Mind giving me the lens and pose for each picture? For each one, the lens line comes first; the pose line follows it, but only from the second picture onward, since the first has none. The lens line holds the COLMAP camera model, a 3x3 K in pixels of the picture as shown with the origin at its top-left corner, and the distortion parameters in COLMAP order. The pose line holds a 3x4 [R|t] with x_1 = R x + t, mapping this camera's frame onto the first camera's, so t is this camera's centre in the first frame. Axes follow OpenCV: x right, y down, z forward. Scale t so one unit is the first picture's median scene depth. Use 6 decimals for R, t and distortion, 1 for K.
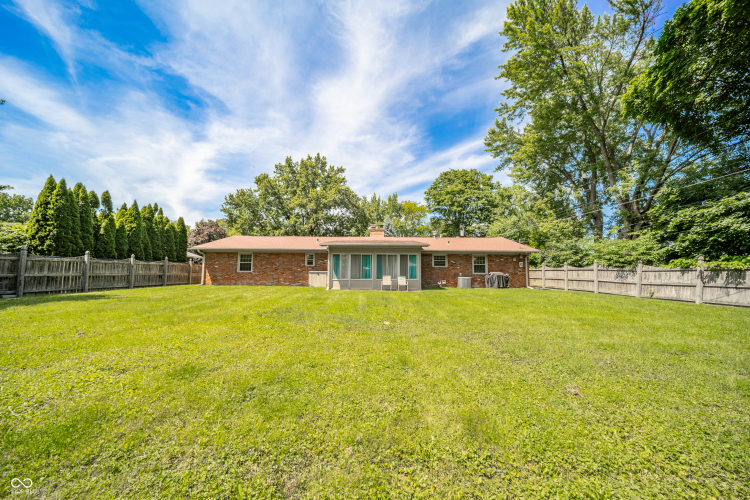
lens RADIAL K [[273.8, 0, 375.0], [0, 273.8, 250.0], [0, 0, 1]] dist [-0.002165, -0.000149]
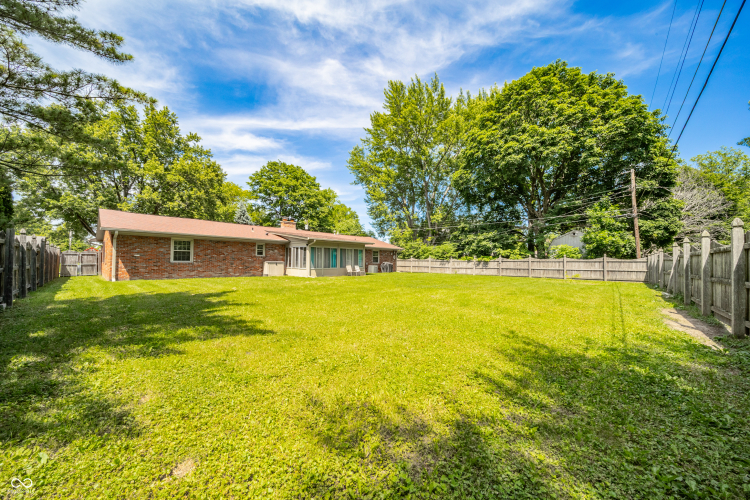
lens RADIAL K [[269.3, 0, 399.7], [0, 269.3, 266.3], [0, 0, 1]] dist [0.000362, -0.000061]
pose [[0.649282, -0.011704, 0.760458, -0.676722], [-0.062819, 0.995640, 0.068959, -0.004781], [-0.757949, -0.092545, 0.645716, -0.026895]]
